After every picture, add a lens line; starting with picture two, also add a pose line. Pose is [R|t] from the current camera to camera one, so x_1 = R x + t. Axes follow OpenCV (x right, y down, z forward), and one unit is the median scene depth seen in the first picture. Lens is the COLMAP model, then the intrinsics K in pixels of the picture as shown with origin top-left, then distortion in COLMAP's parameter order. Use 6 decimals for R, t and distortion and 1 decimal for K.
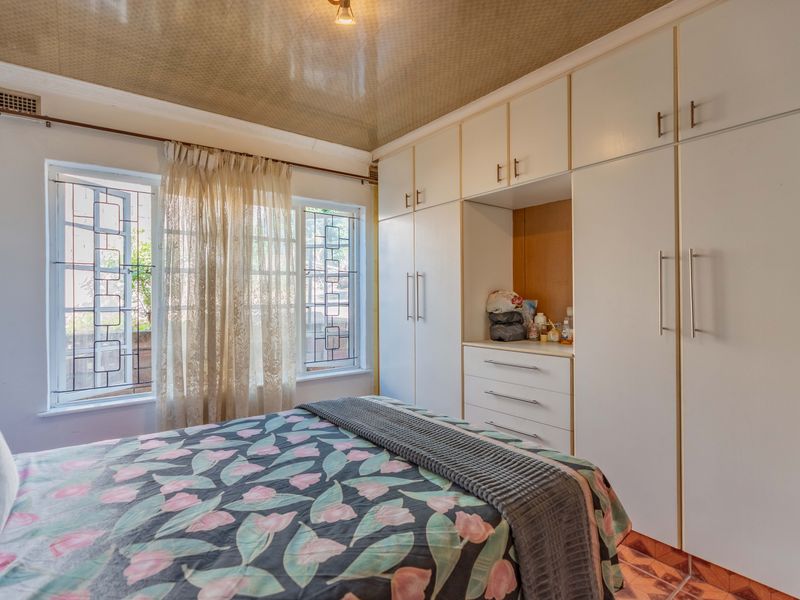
lens RADIAL K [[414.6, 0, 396.4], [0, 414.6, 297.6], [0, 0, 1]] dist [0.001526, 0.000911]
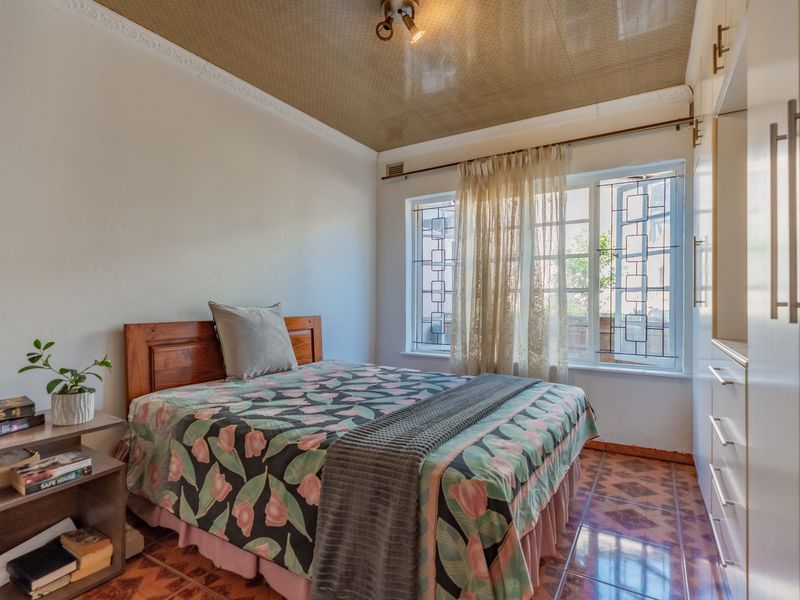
lens RADIAL K [[414.6, 0, 396.4], [0, 414.6, 297.6], [0, 0, 1]] dist [0.001526, 0.000911]
pose [[0.363805, 0.005579, -0.931459, 0.603912], [-0.004120, 0.999982, 0.004380, 0.045927], [0.931466, 0.002244, 0.363821, 0.324734]]
